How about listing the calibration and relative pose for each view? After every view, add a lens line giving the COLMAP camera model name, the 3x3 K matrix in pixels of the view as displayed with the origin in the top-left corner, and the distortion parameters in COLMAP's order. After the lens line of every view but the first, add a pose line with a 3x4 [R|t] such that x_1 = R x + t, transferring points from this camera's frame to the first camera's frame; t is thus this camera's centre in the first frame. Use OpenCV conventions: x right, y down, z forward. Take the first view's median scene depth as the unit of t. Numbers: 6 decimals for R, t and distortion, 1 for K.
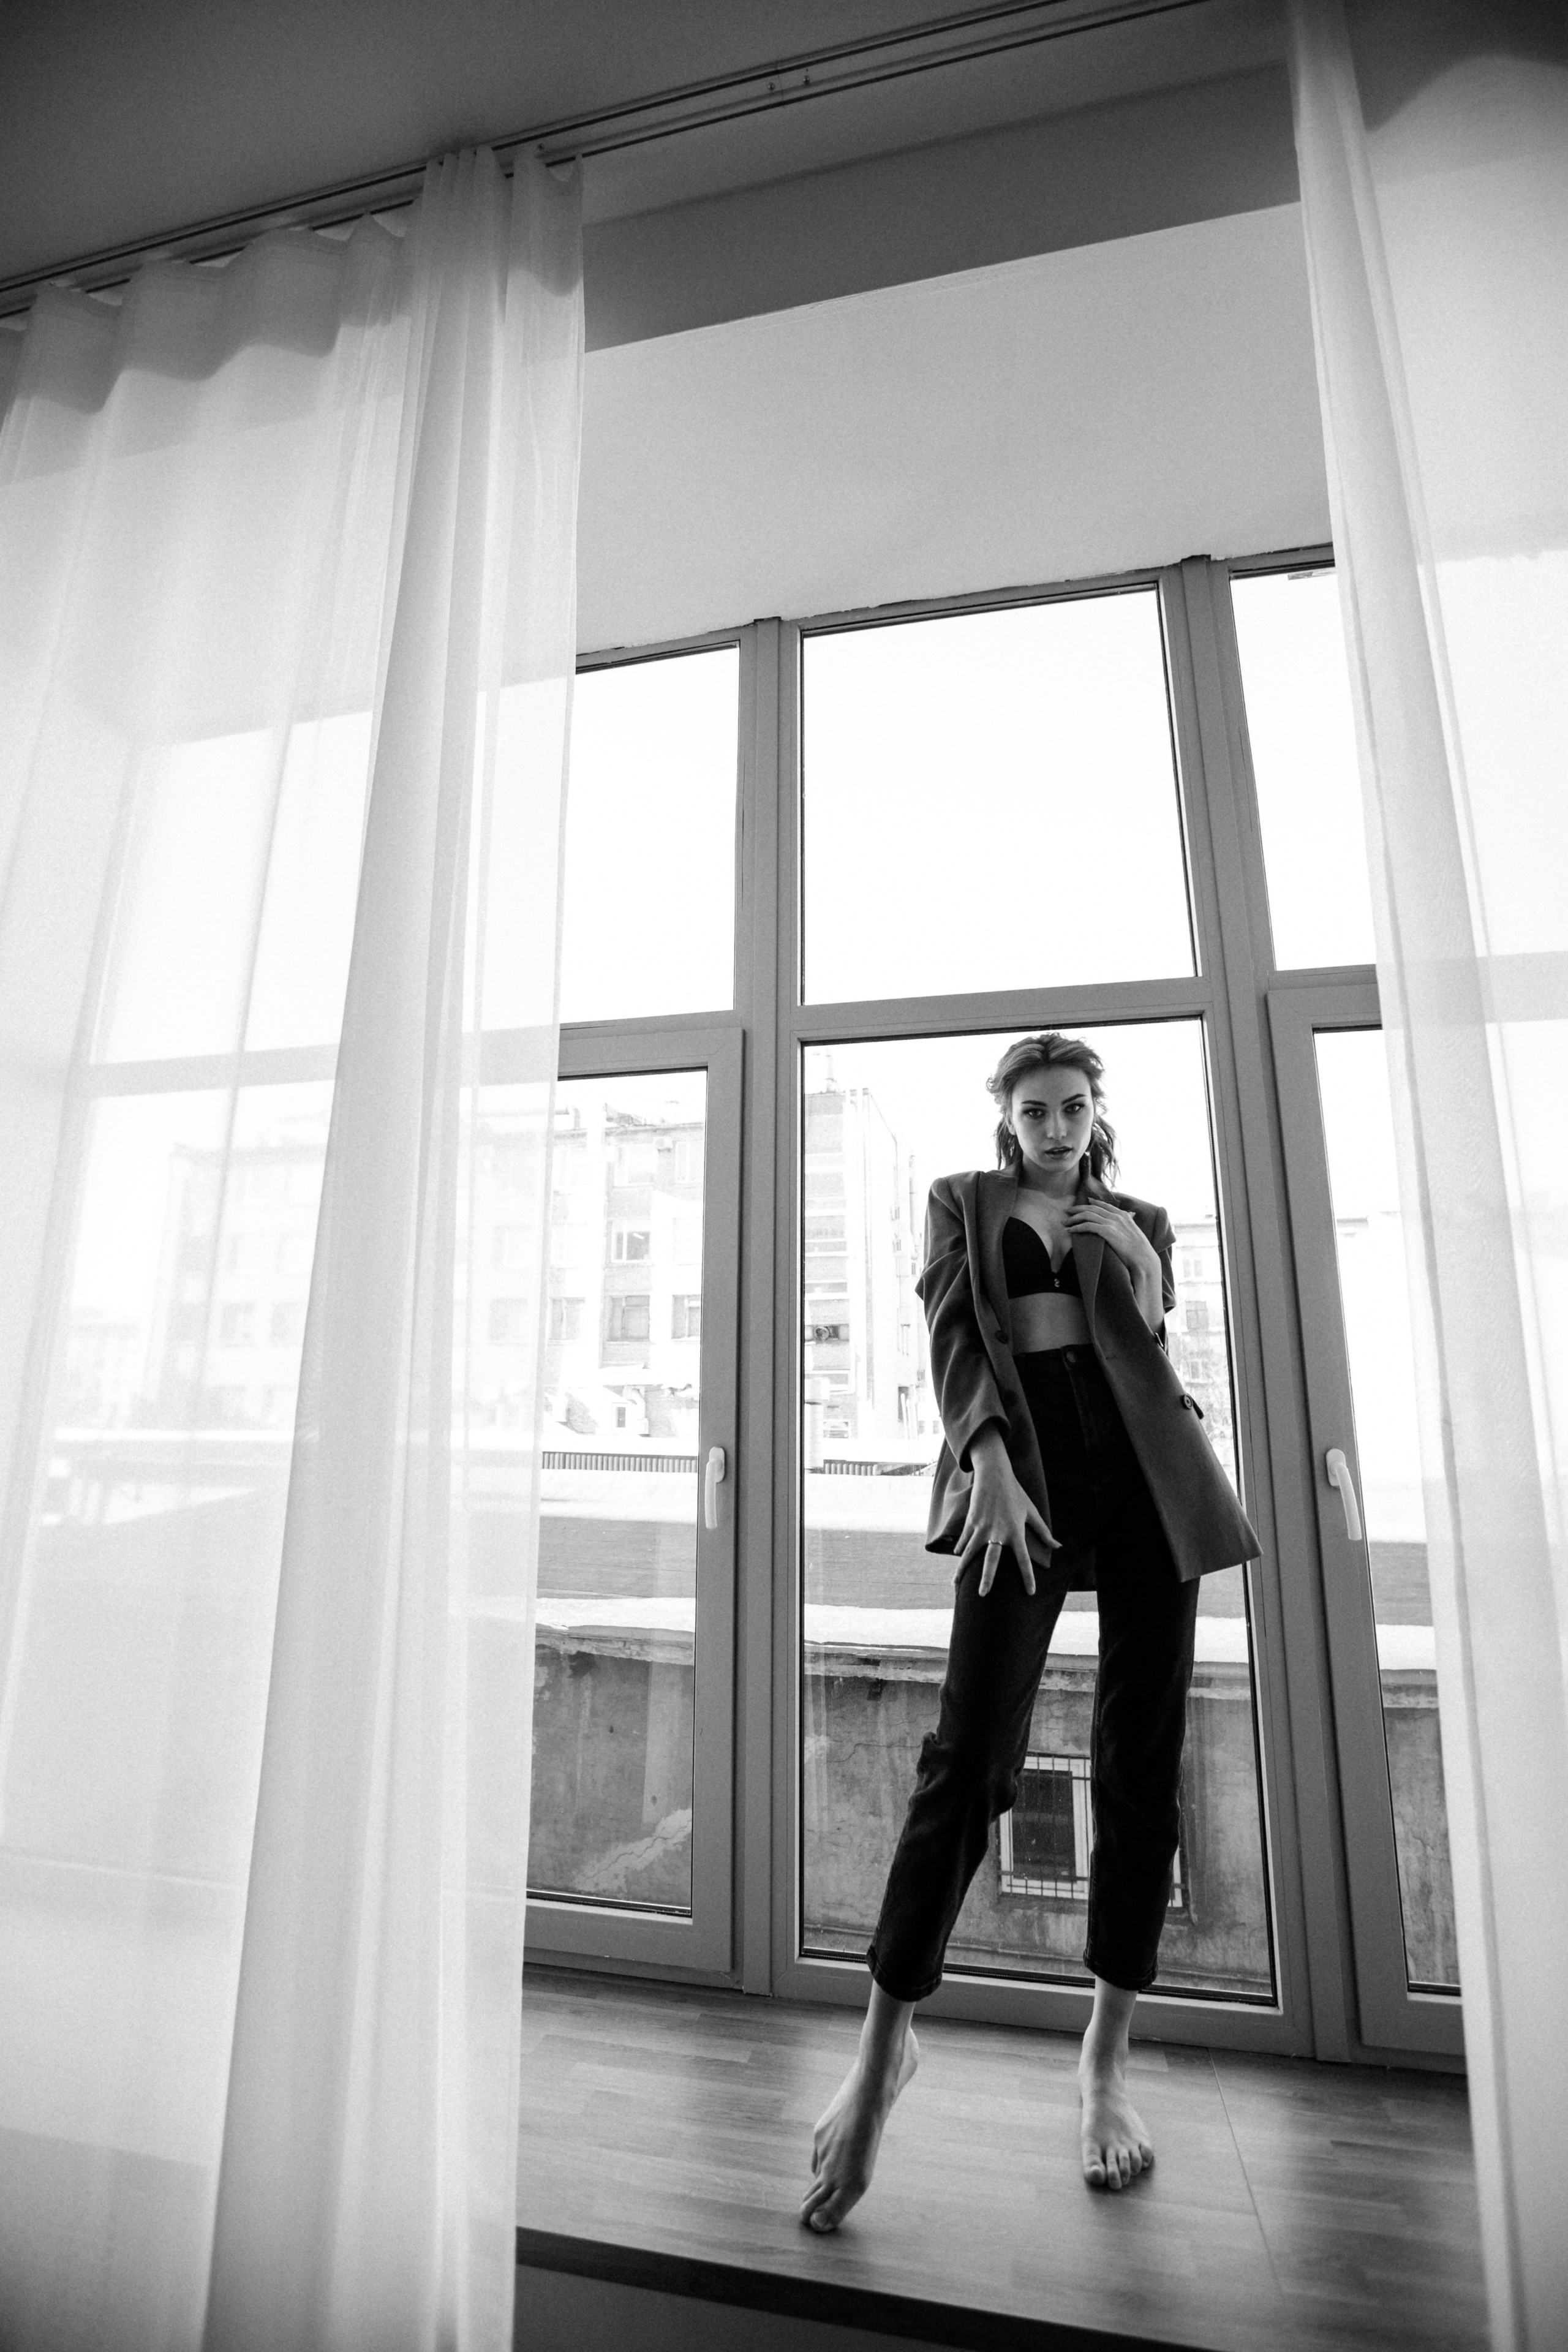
lens RADIAL K [[1108.3, 0, 784.0], [0, 1108.3, 1176.0], [0, 0, 1]] dist [-0.052659, 0.016661]
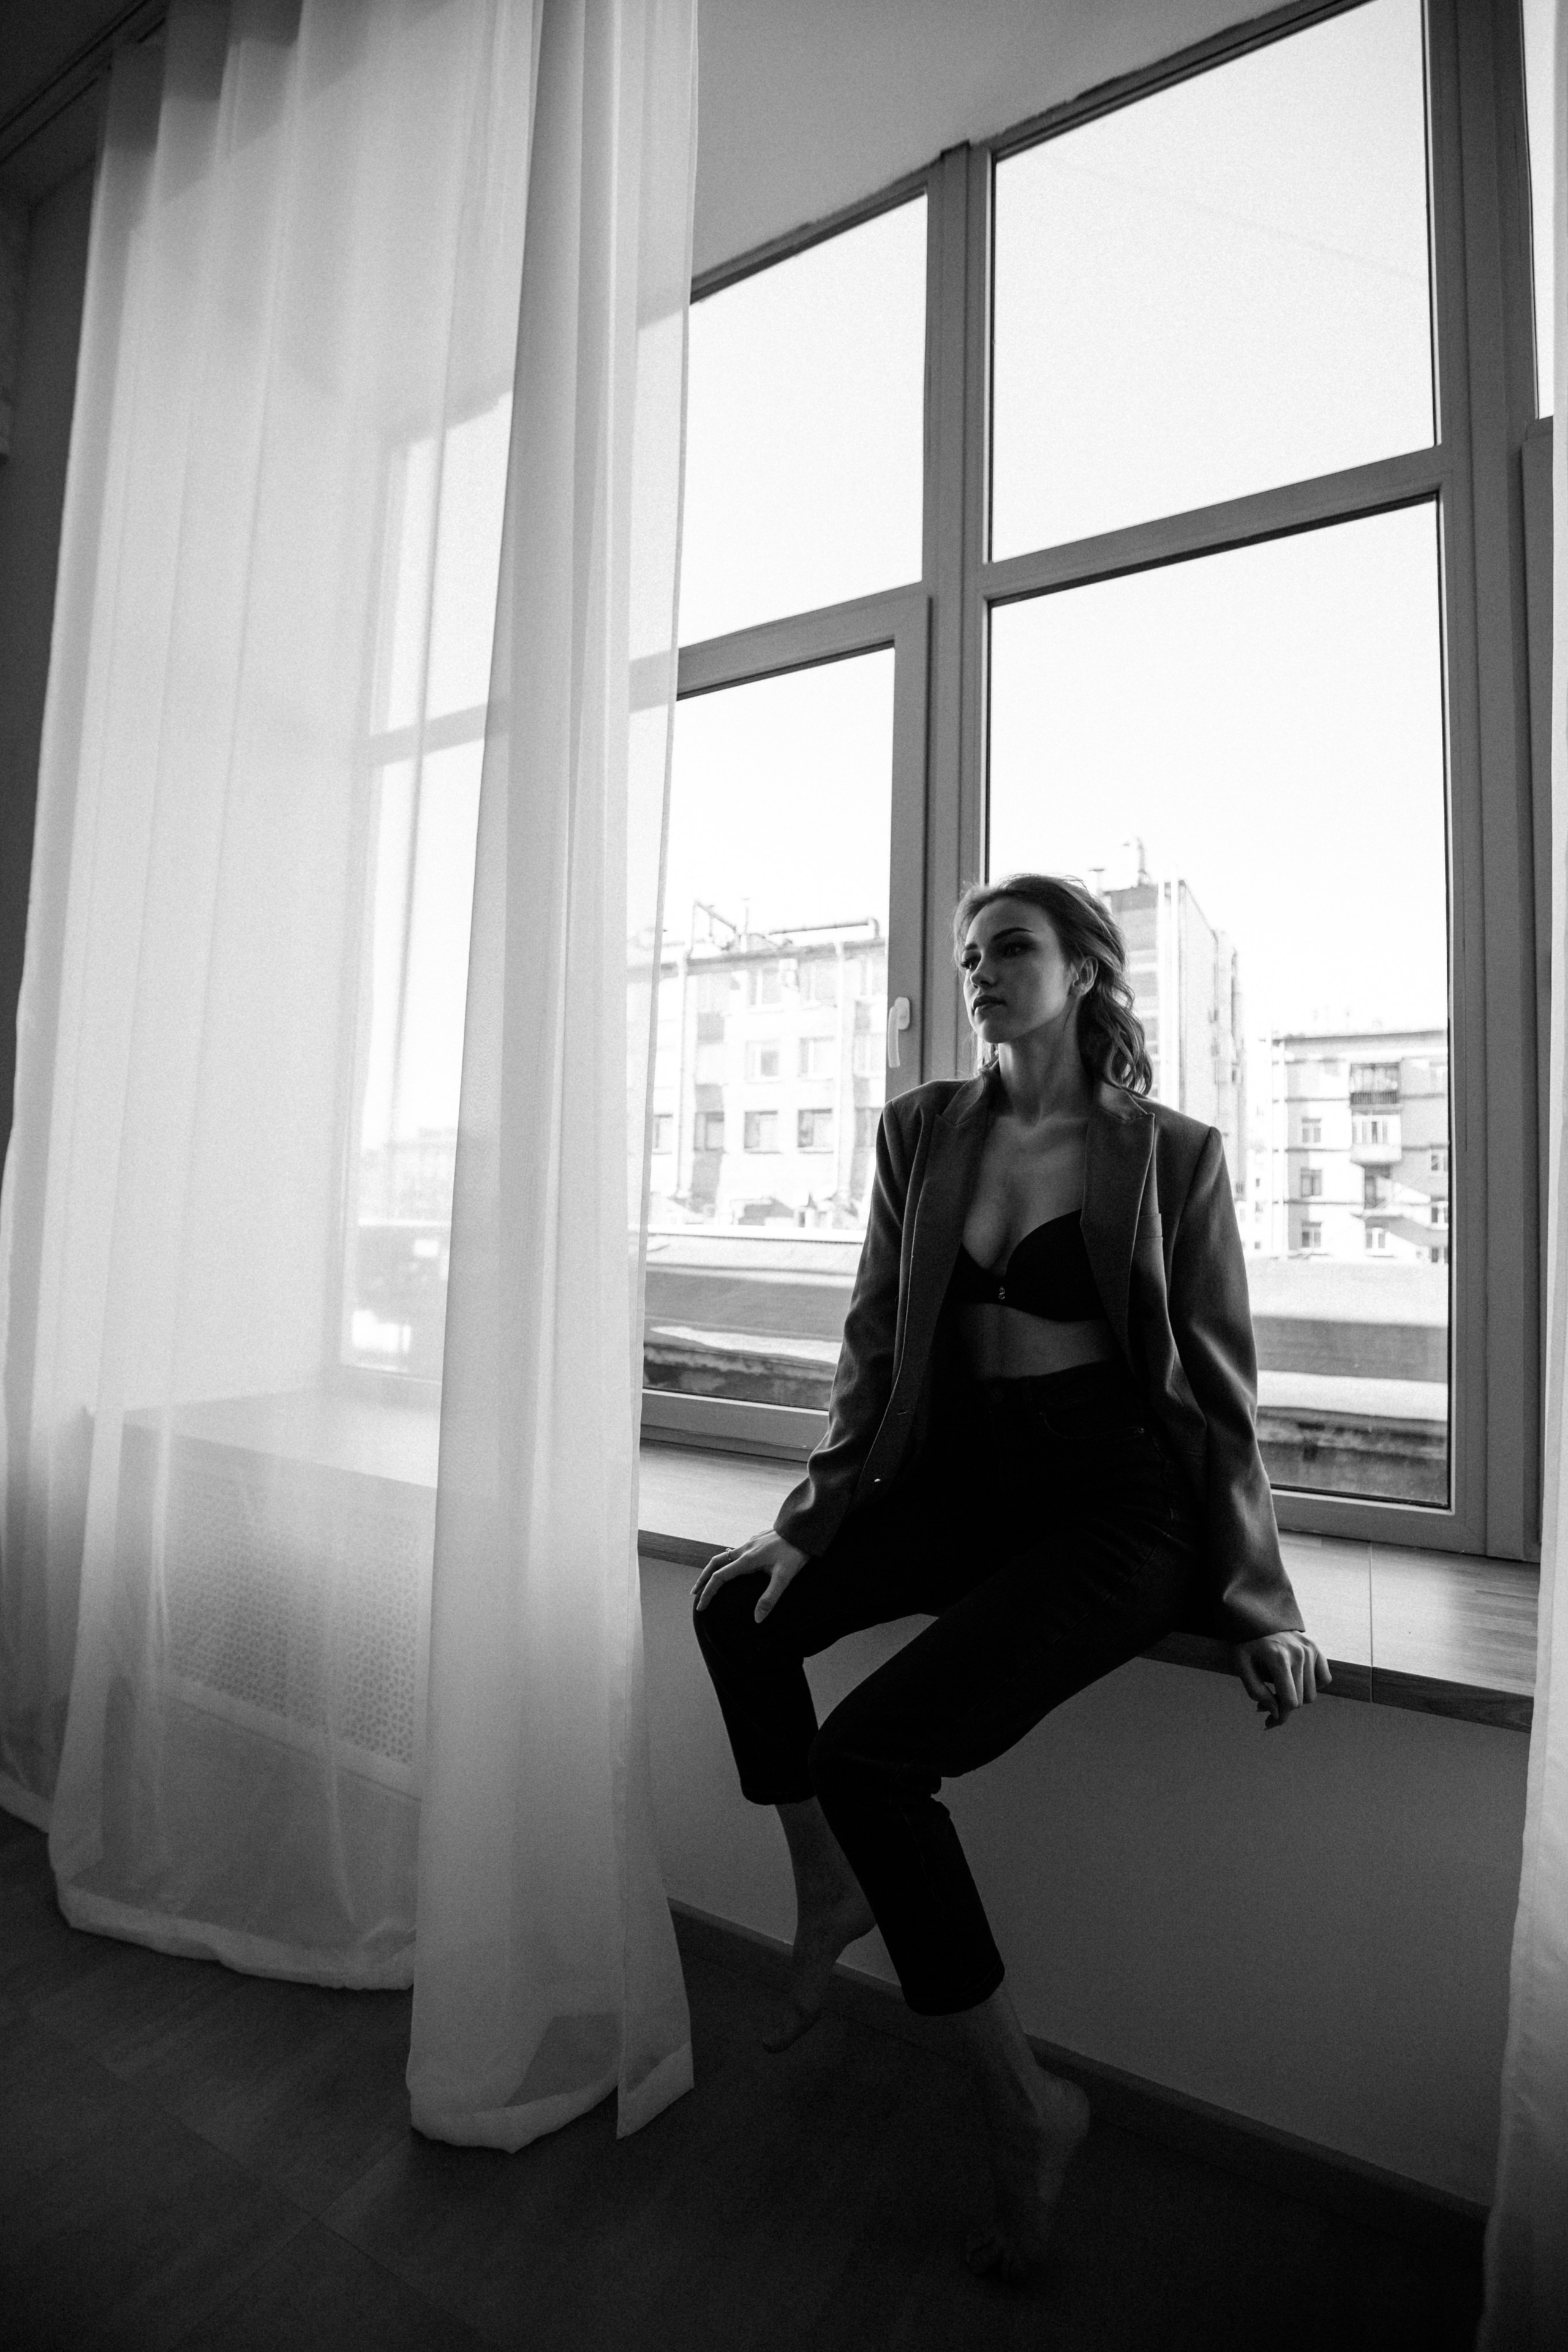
lens RADIAL K [[1108.3, 0, 784.0], [0, 1108.3, 1176.0], [0, 0, 1]] dist [-0.052659, 0.016661]
pose [[0.962886, 0.005380, -0.269854, 0.102286], [0.039449, 0.986260, 0.160423, 0.212774], [0.267009, -0.165115, 0.949444, -0.041566]]
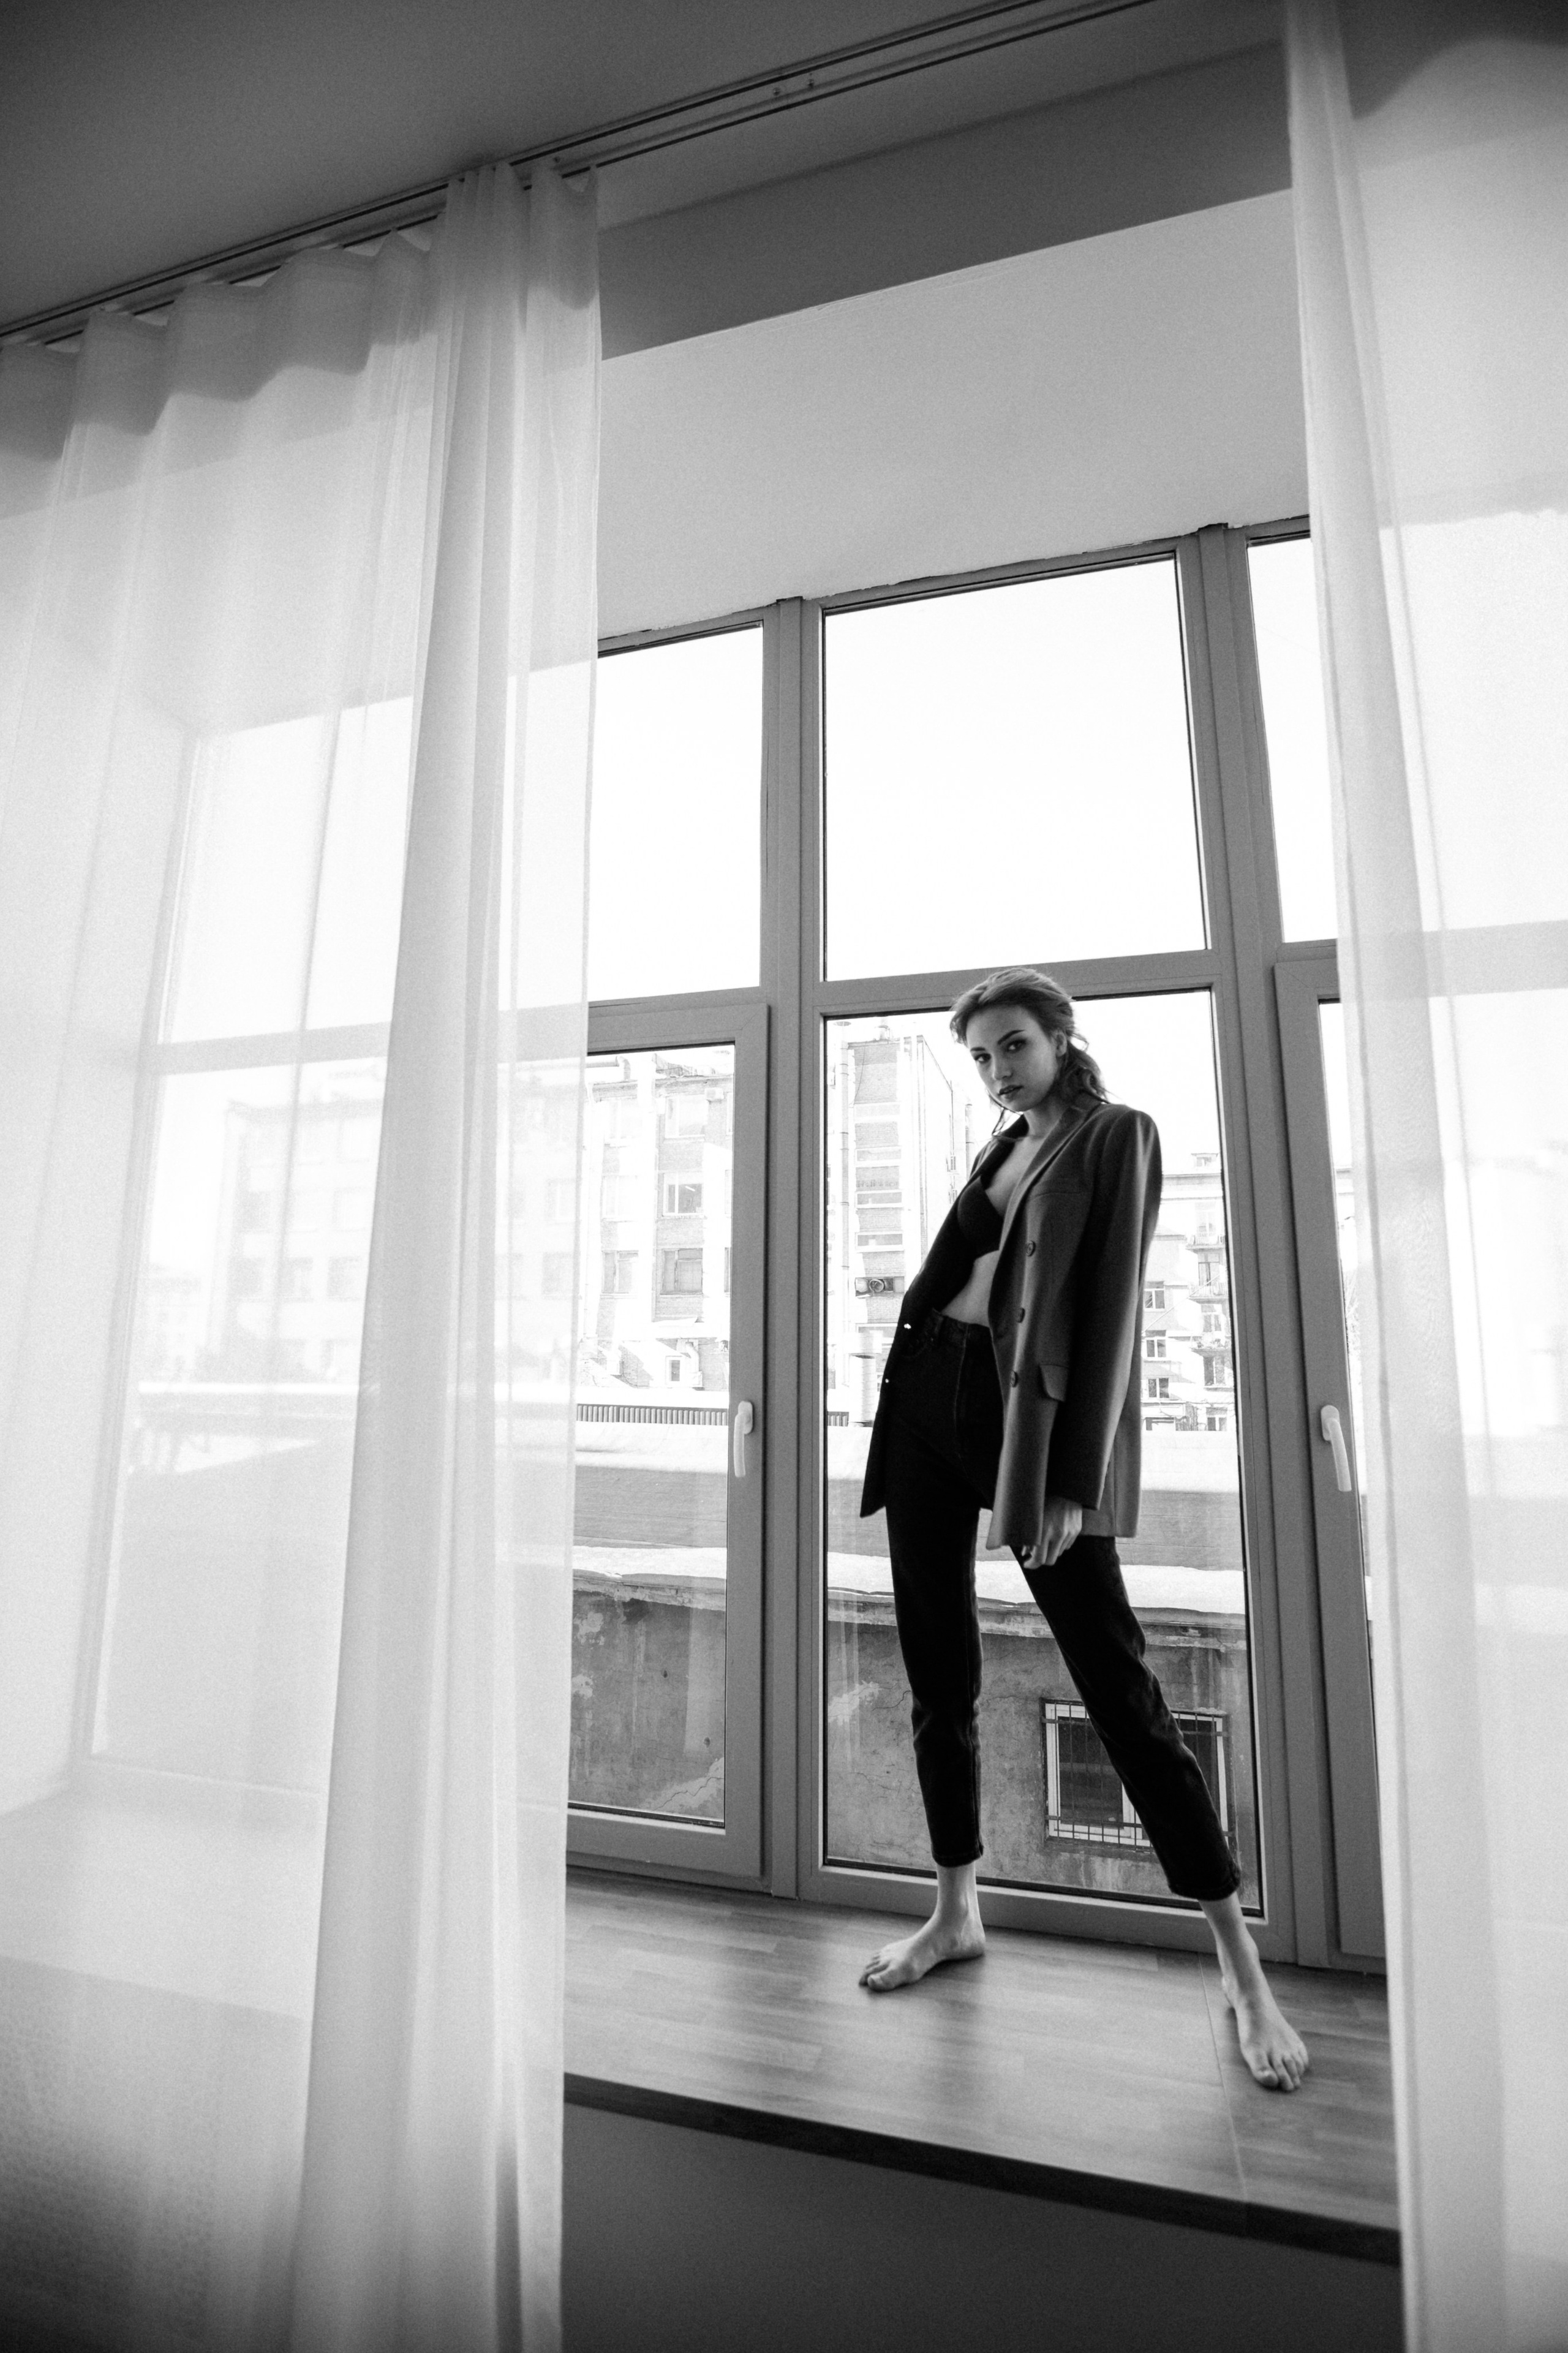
lens RADIAL K [[1129.1, 0, 778.4], [0, 1129.1, 1179.3], [0, 0, 1]] dist [-0.055937, 0.019825]
pose [[0.998580, -0.007307, -0.052770, 0.027203], [0.009768, 0.998869, 0.046542, -0.017416], [0.052370, -0.046991, 0.997522, -0.067953]]
